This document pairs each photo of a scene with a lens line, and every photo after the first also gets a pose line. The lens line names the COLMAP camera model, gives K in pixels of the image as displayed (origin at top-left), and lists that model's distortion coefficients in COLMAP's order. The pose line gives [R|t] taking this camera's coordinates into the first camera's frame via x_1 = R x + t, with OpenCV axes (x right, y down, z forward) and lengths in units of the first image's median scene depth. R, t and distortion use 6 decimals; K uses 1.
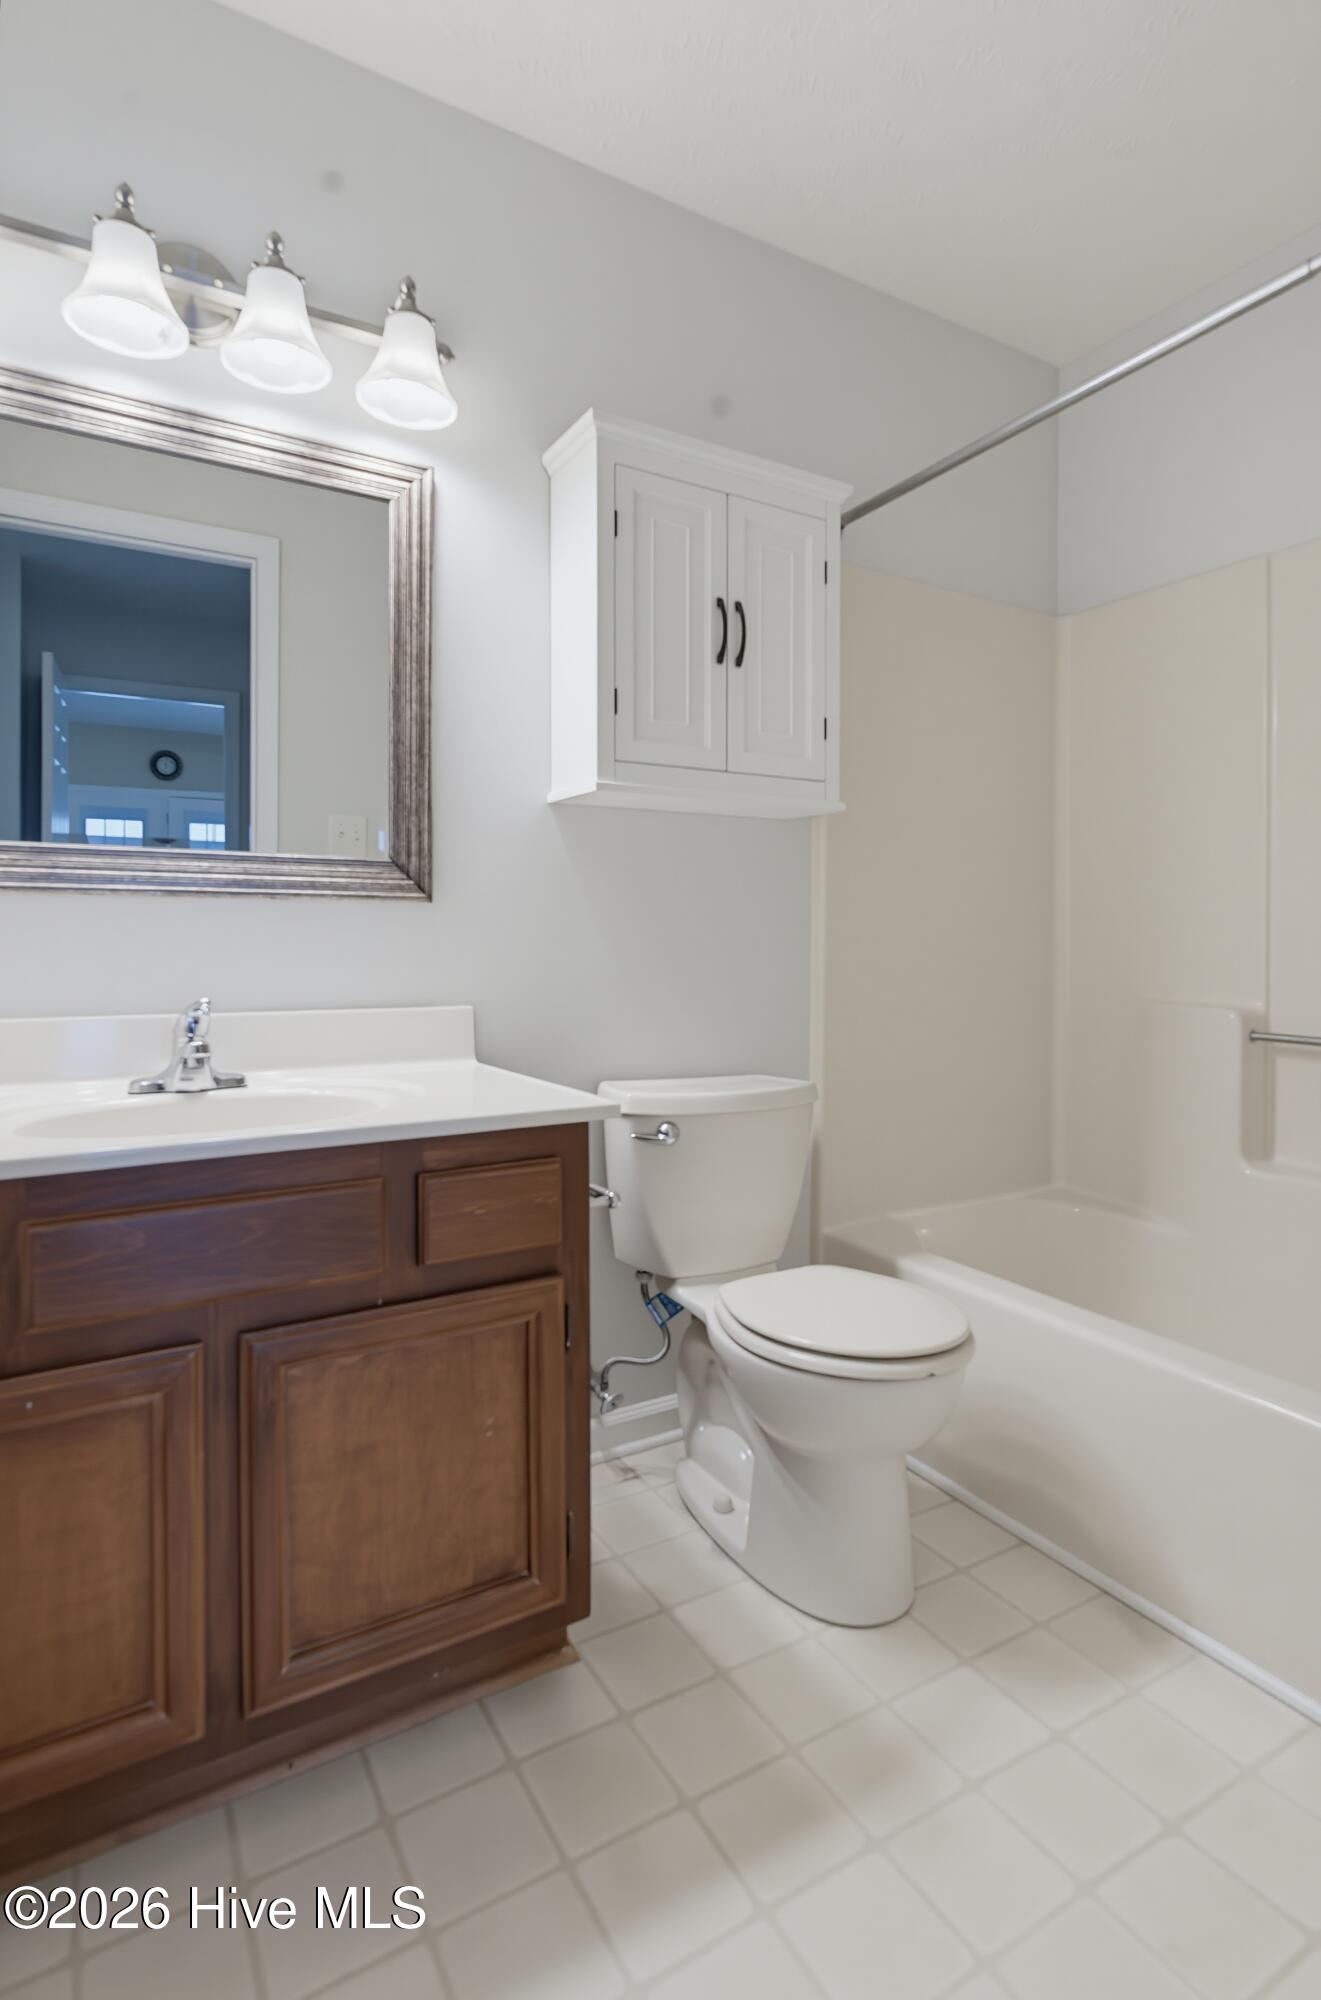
lens RADIAL K [[1016.7, 0, 662.6], [0, 1016.7, 973.8], [0, 0, 1]] dist [-0.000005, -0.000246]
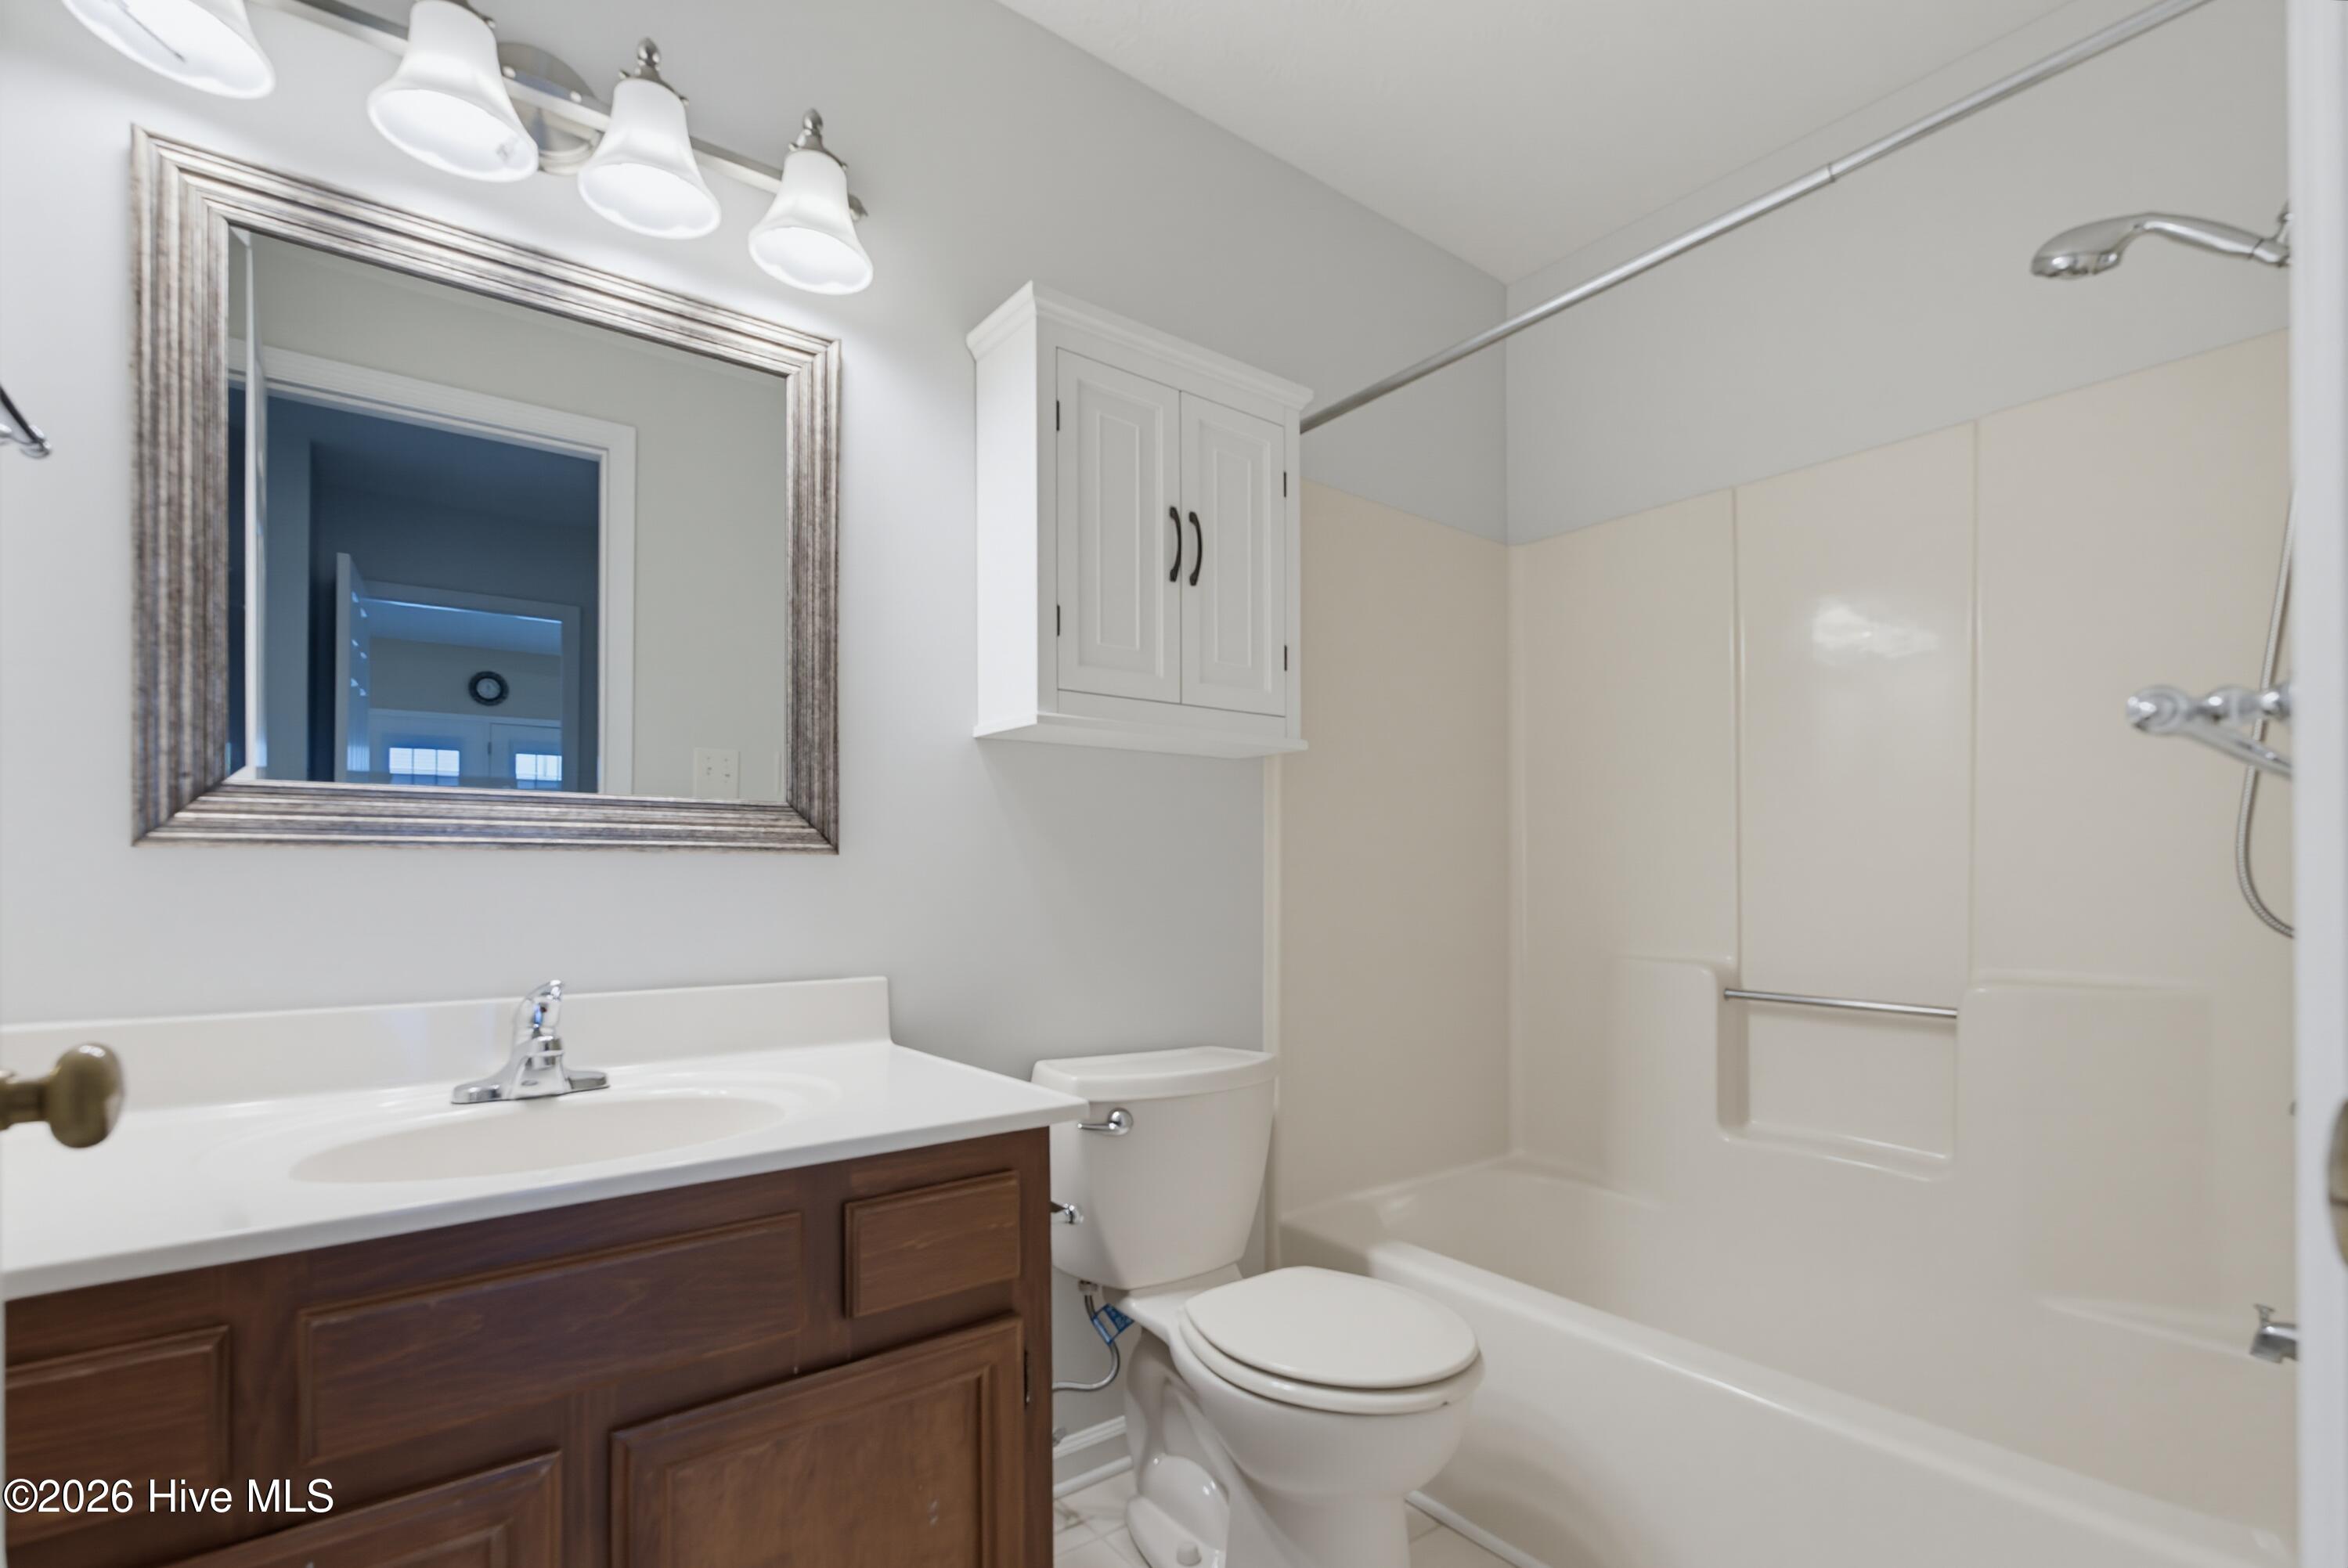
lens RADIAL K [[1074.5, 0, 1177.1], [0, 1074.5, 897.2], [0, 0, 1]] dist [-0.004834, 0.000871]
pose [[0.992972, -0.005514, 0.118222, -0.056585], [0.007774, 0.999796, -0.018666, -0.017144], [-0.118094, 0.019454, 0.992812, 0.093571]]
